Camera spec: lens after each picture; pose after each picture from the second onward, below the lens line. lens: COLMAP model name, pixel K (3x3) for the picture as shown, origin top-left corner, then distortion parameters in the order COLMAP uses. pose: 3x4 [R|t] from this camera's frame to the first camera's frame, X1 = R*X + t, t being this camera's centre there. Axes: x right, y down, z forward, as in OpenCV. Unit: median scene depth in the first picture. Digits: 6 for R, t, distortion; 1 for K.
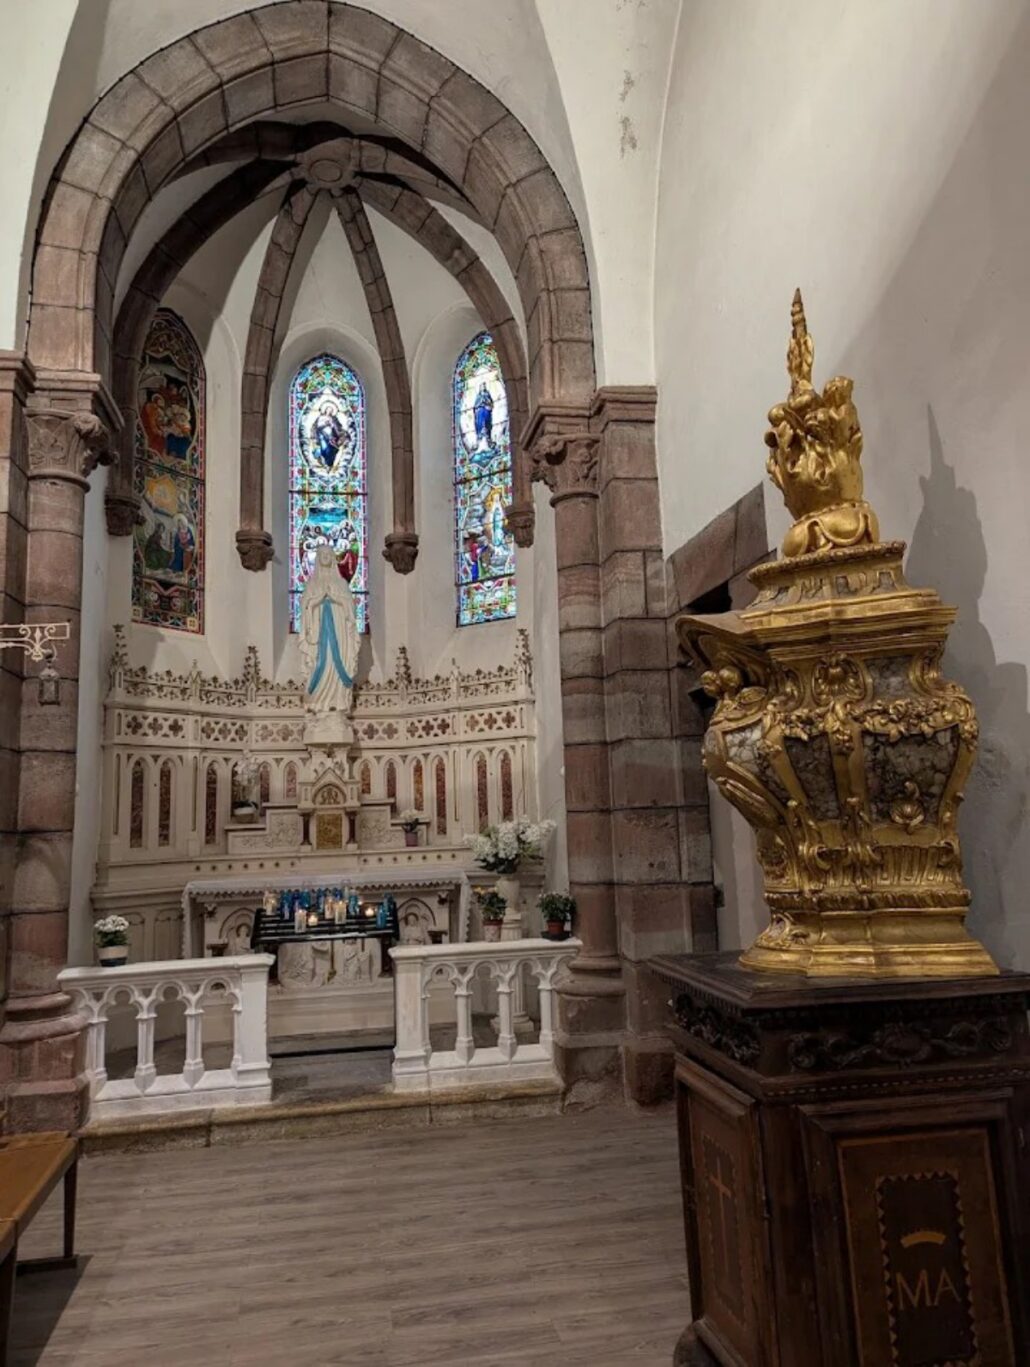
lens RADIAL K [[951.8, 0, 515.0], [0, 951.8, 683.5], [0, 0, 1]] dist [0.046442, -0.002536]
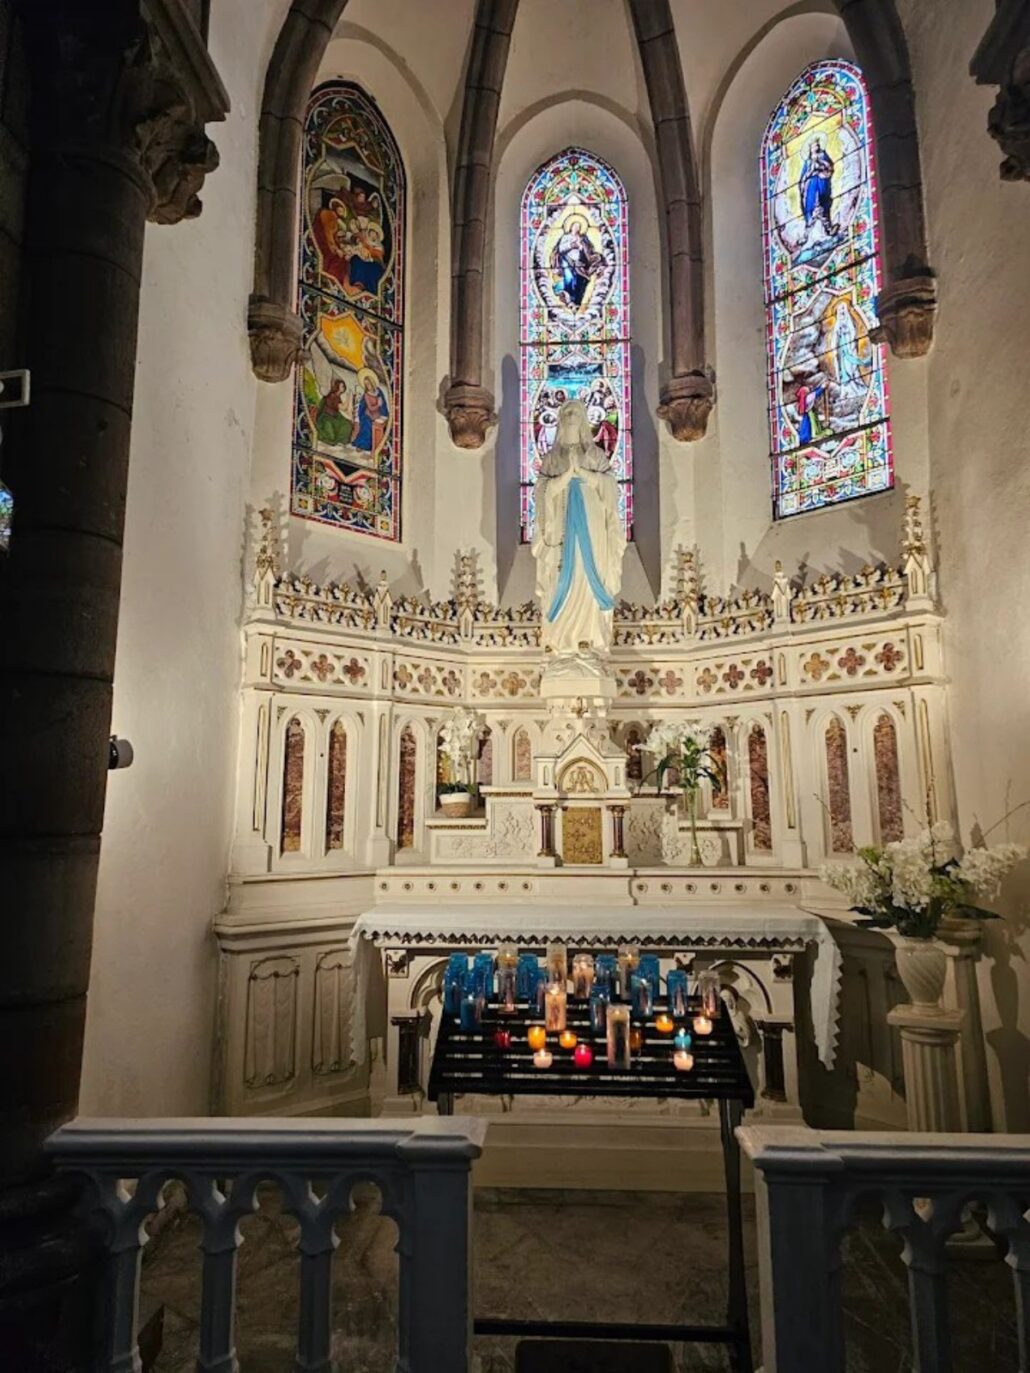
lens RADIAL K [[956.0, 0, 515.0], [0, 956.0, 686.5], [0, 0, 1]] dist [0.046442, -0.002536]
pose [[0.970650, 0.000877, -0.240494, -0.075010], [0.004294, 0.999771, 0.020976, 0.037825], [0.240458, -0.021393, 0.970424, 0.331707]]
